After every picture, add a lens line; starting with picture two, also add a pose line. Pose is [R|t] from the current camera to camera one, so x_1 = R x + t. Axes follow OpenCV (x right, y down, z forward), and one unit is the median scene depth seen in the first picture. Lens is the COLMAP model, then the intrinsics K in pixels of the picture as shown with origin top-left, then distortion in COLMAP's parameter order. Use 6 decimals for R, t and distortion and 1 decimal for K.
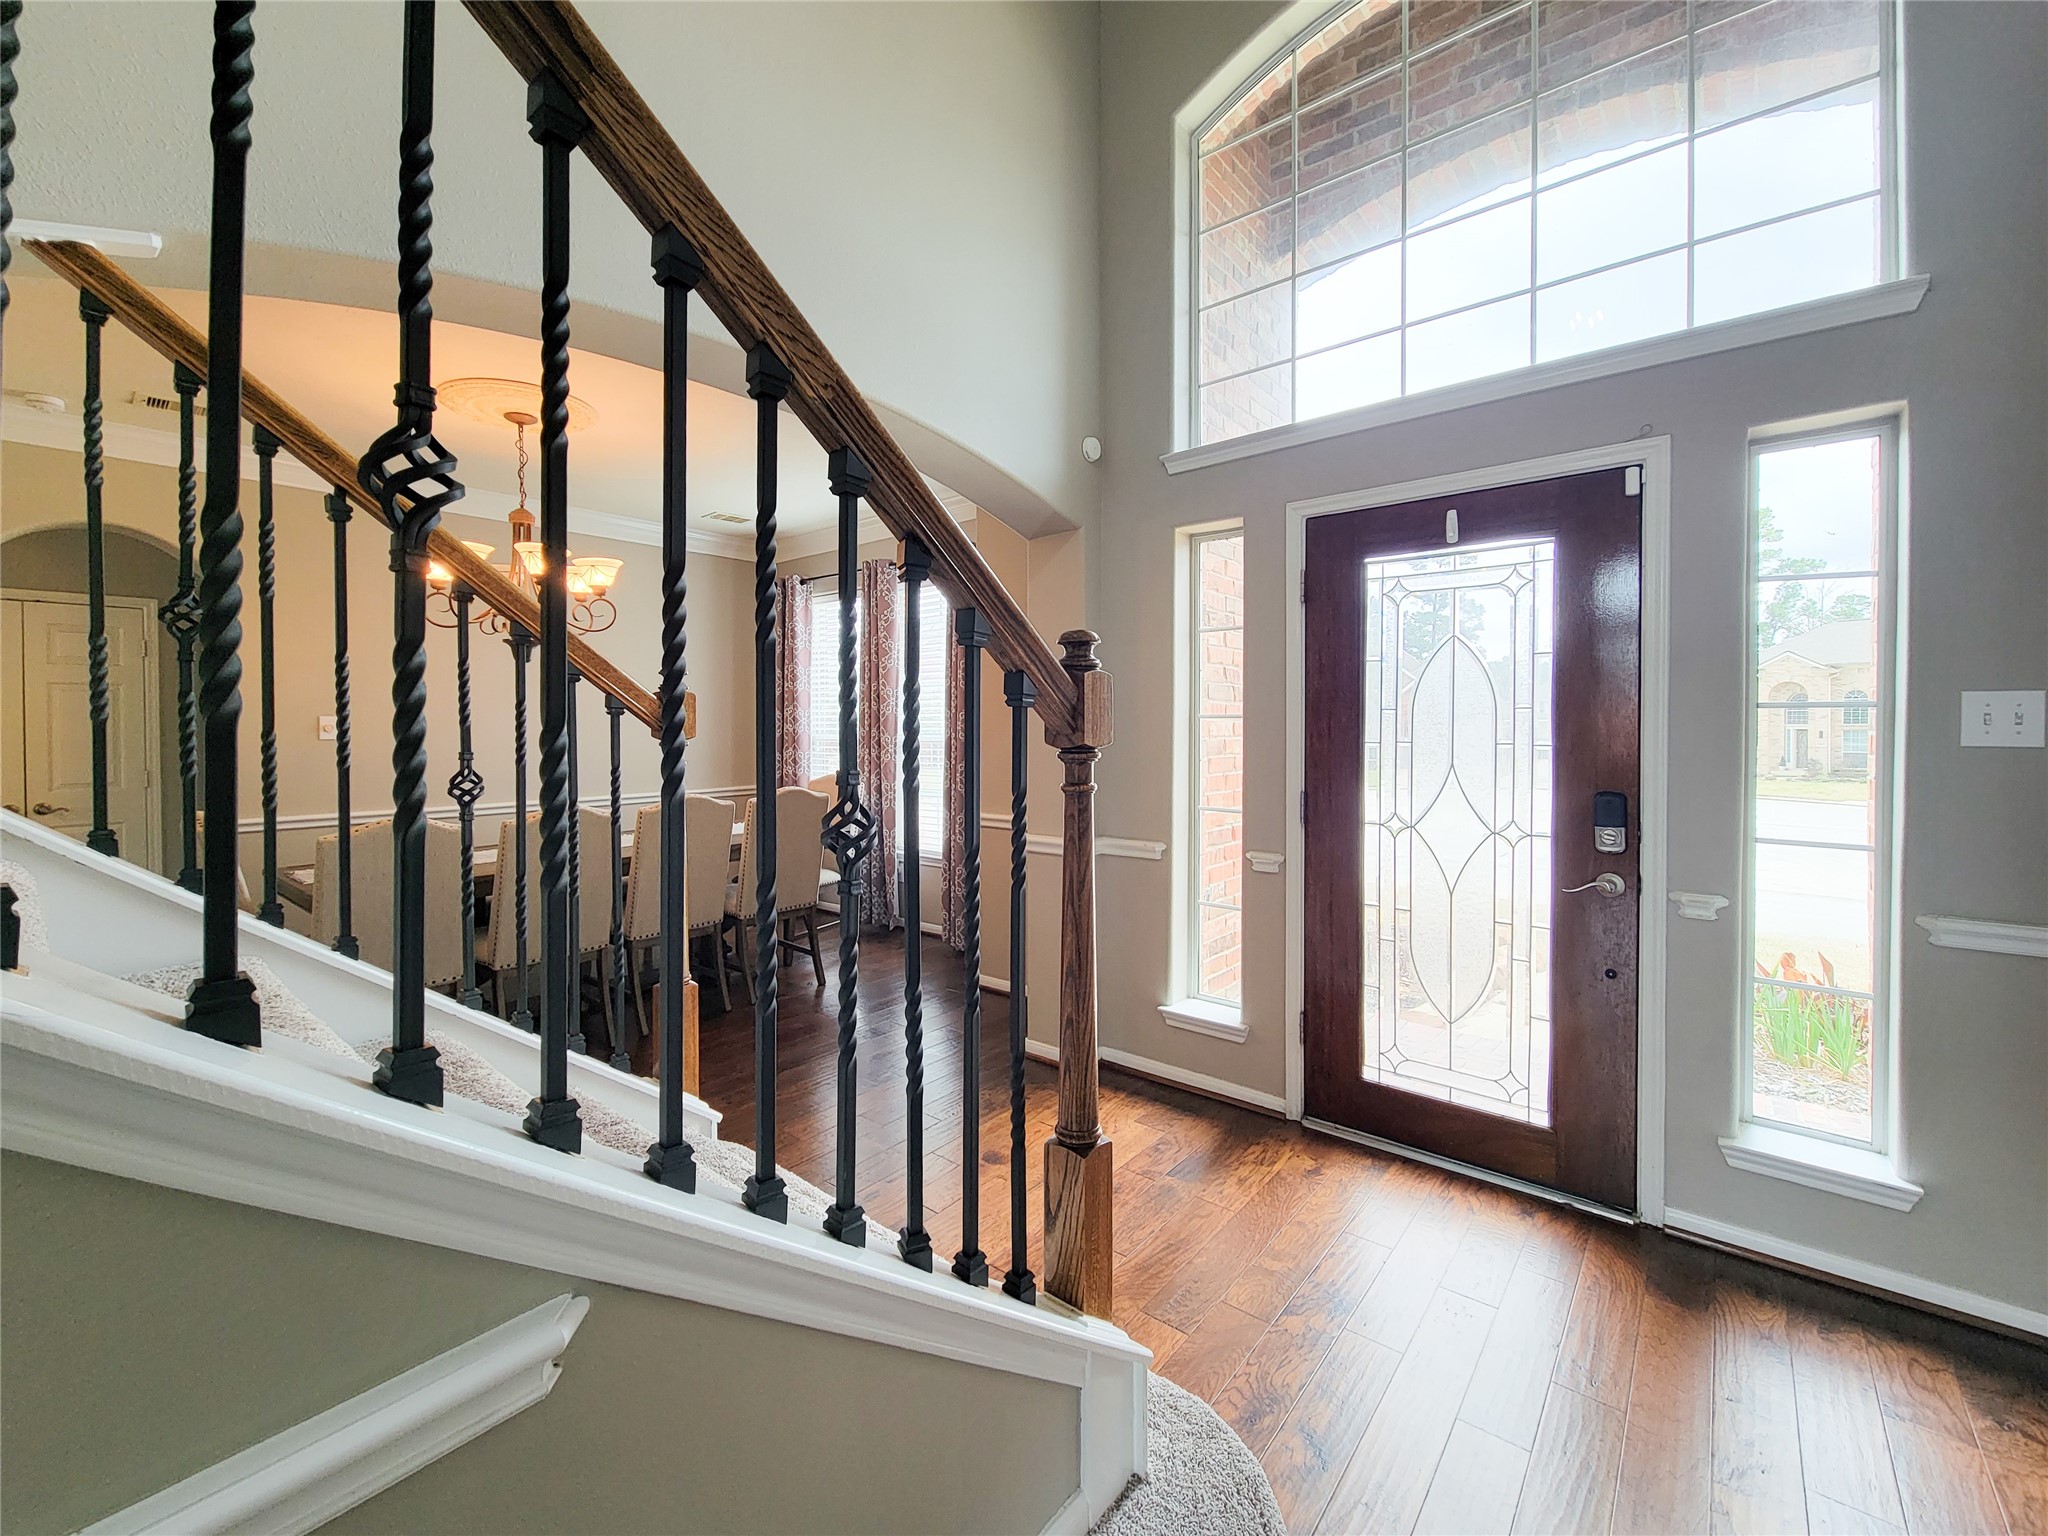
lens RADIAL K [[842.7, 0, 1024.0], [0, 842.7, 768.0], [0, 0, 1]] dist [-0.000473, -0.000914]
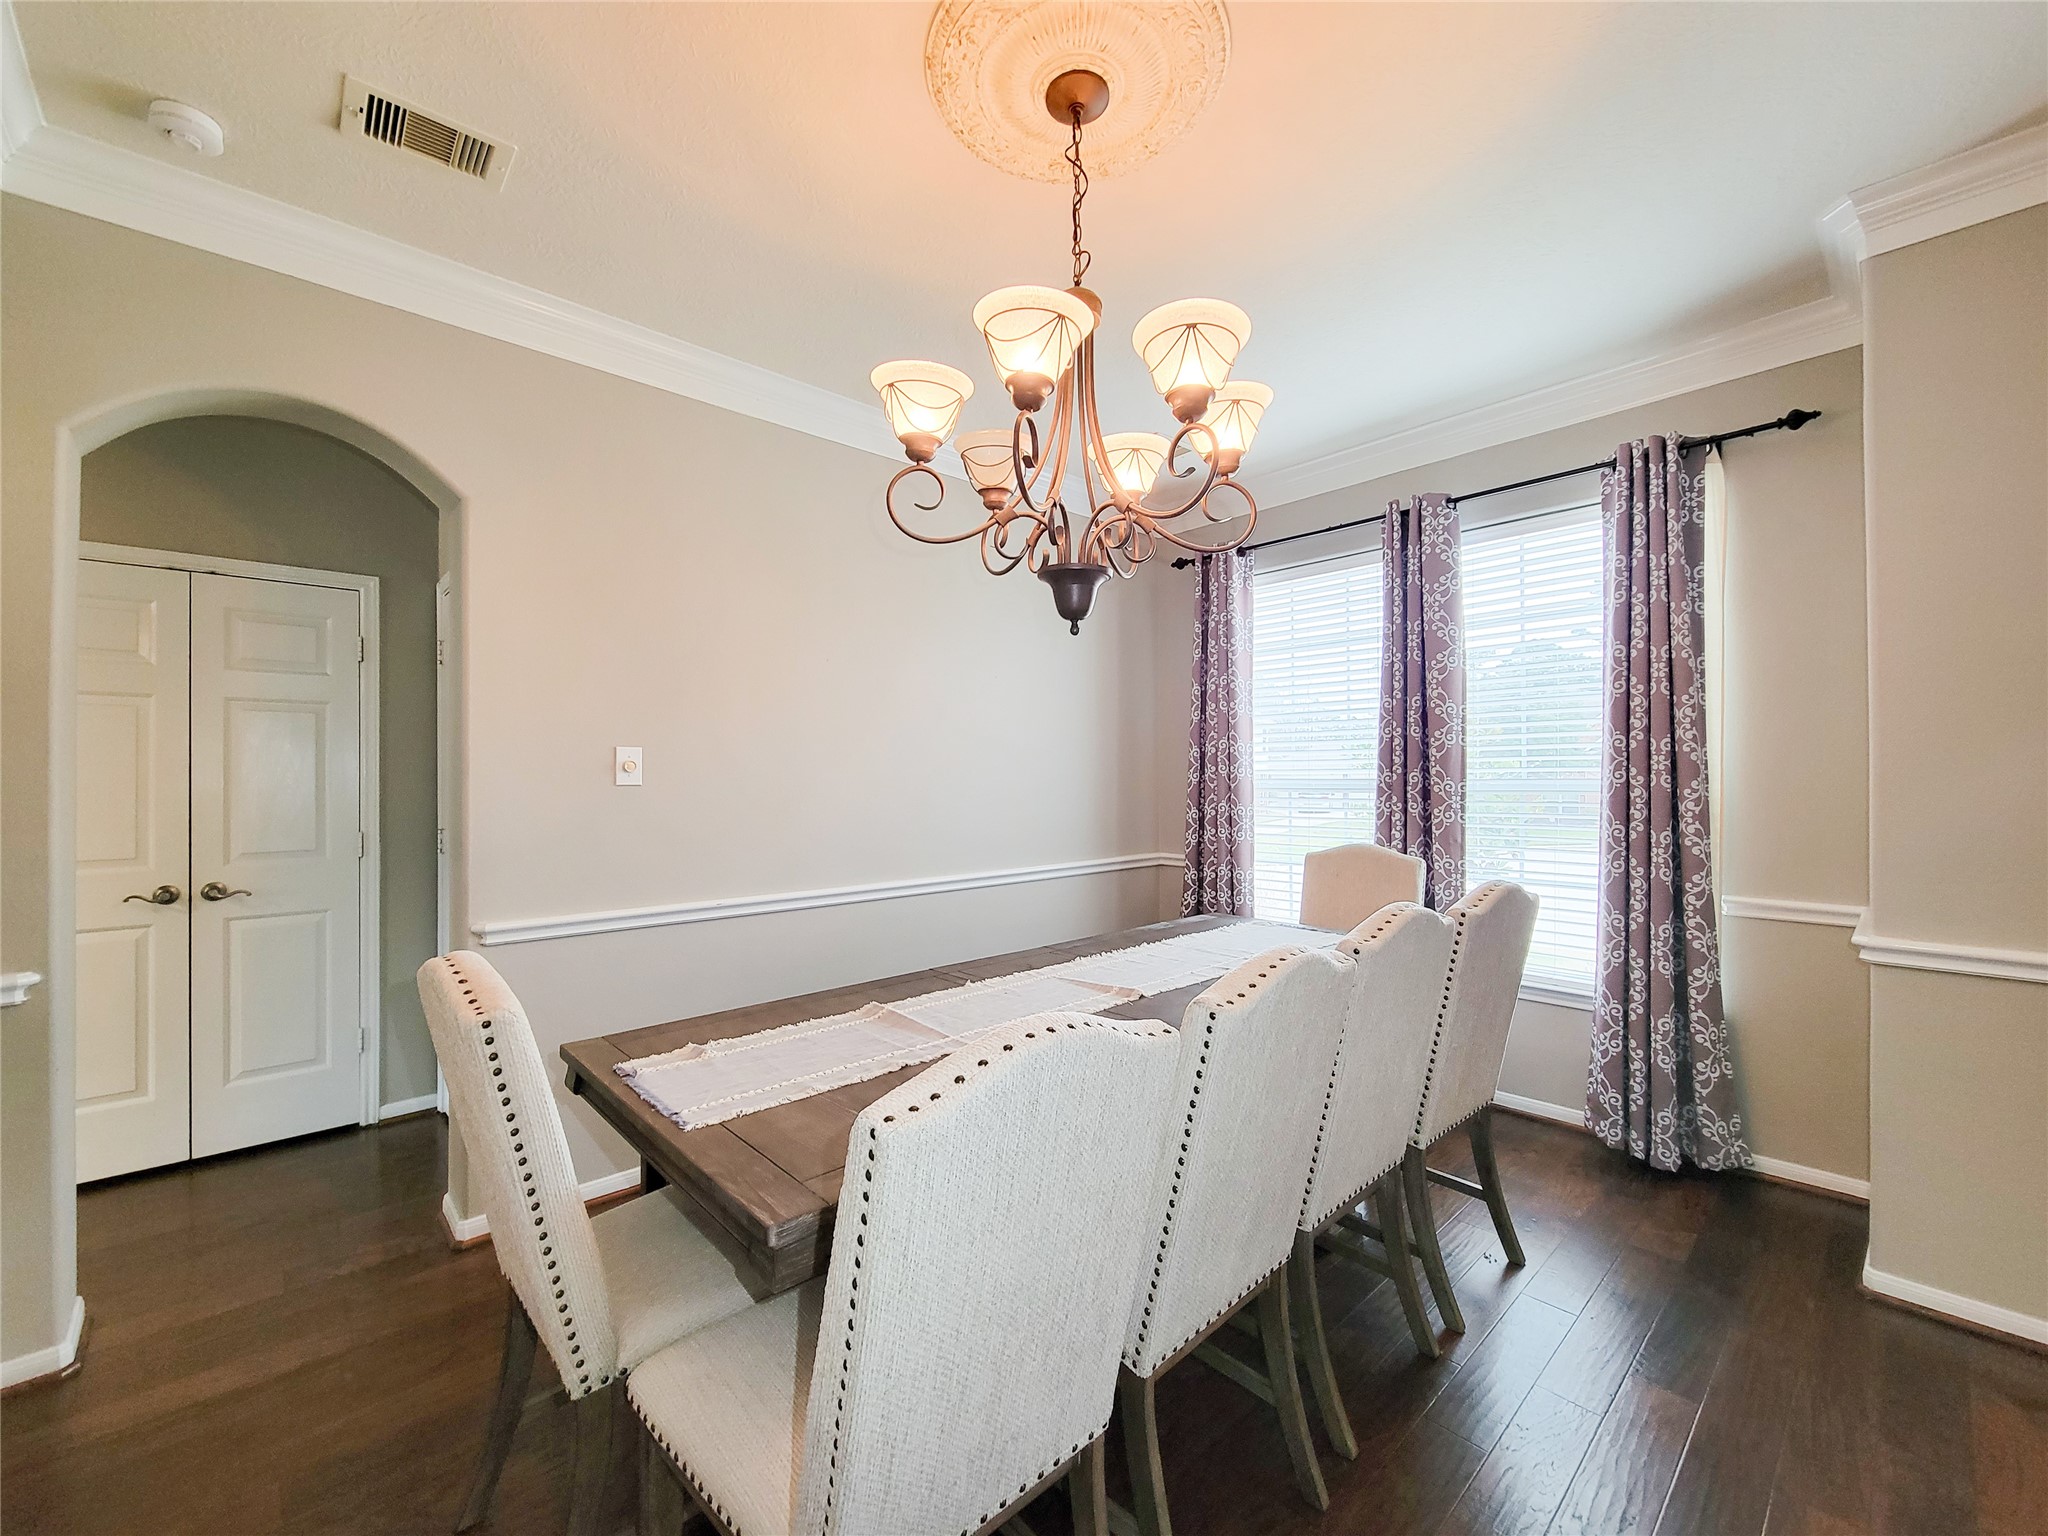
lens RADIAL K [[825.6, 0, 1026.1], [0, 825.6, 805.9], [0, 0, 1]] dist [0.001333, 0.000003]
pose [[0.991161, 0.004498, -0.132591, -0.378150], [-0.006520, 0.999869, -0.014822, -0.010095], [0.132507, 0.015555, 0.991060, 0.367830]]
